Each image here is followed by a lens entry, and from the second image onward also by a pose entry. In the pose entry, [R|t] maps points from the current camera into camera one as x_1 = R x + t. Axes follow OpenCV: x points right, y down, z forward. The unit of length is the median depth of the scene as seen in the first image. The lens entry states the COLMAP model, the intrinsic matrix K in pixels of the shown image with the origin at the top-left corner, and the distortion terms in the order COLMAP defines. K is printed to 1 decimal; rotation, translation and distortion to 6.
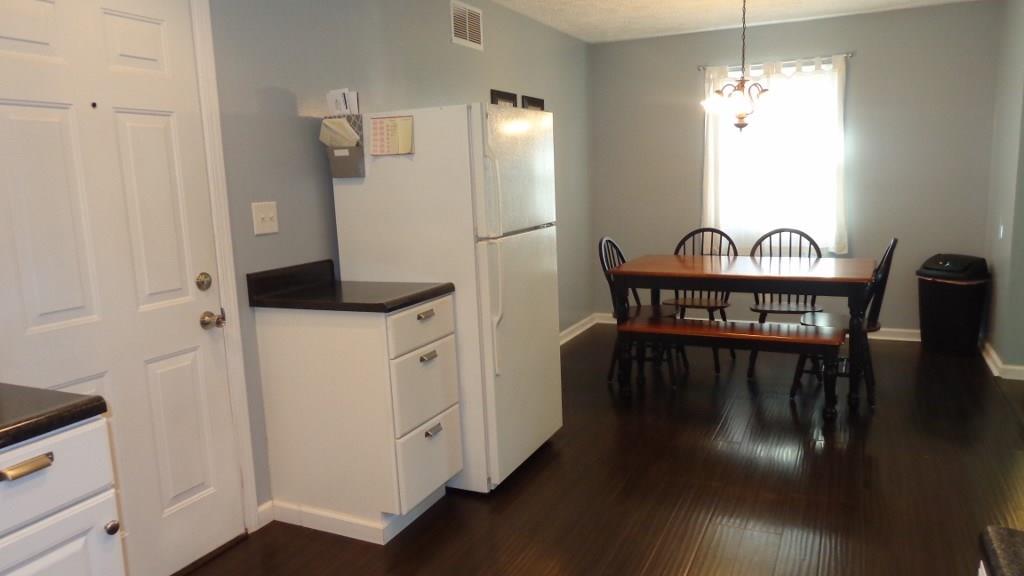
lens RADIAL K [[721.0, 0, 512.0], [0, 721.0, 288.0], [0, 0, 1]] dist [-0.010599, 0.002260]
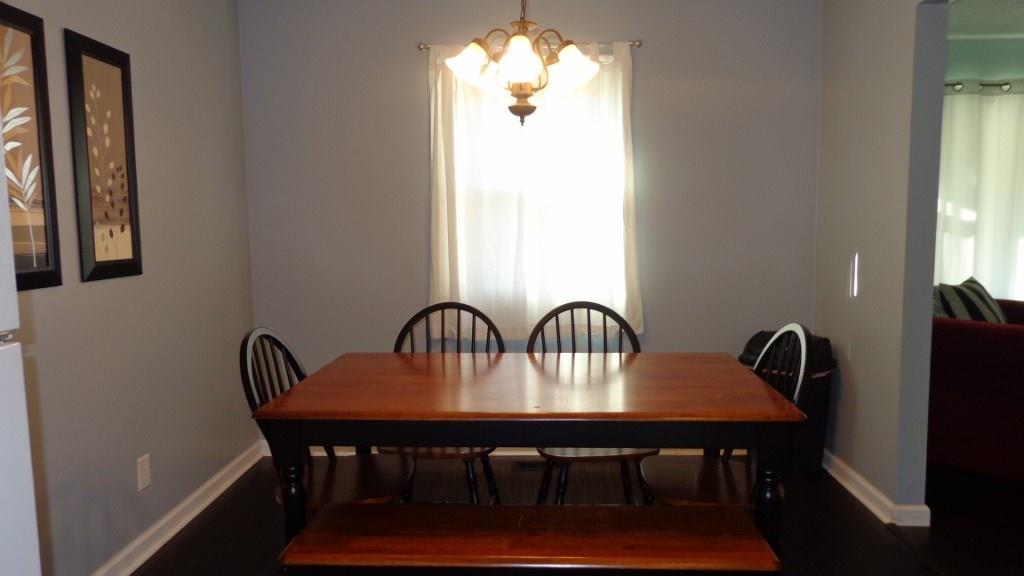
lens RADIAL K [[721.0, 0, 512.0], [0, 721.0, 288.0], [0, 0, 1]] dist [-0.010599, 0.002260]
pose [[0.915209, -0.013837, 0.402742, 0.090231], [0.042546, 0.997142, -0.062424, -0.059813], [-0.400728, 0.074266, 0.913182, 0.478243]]
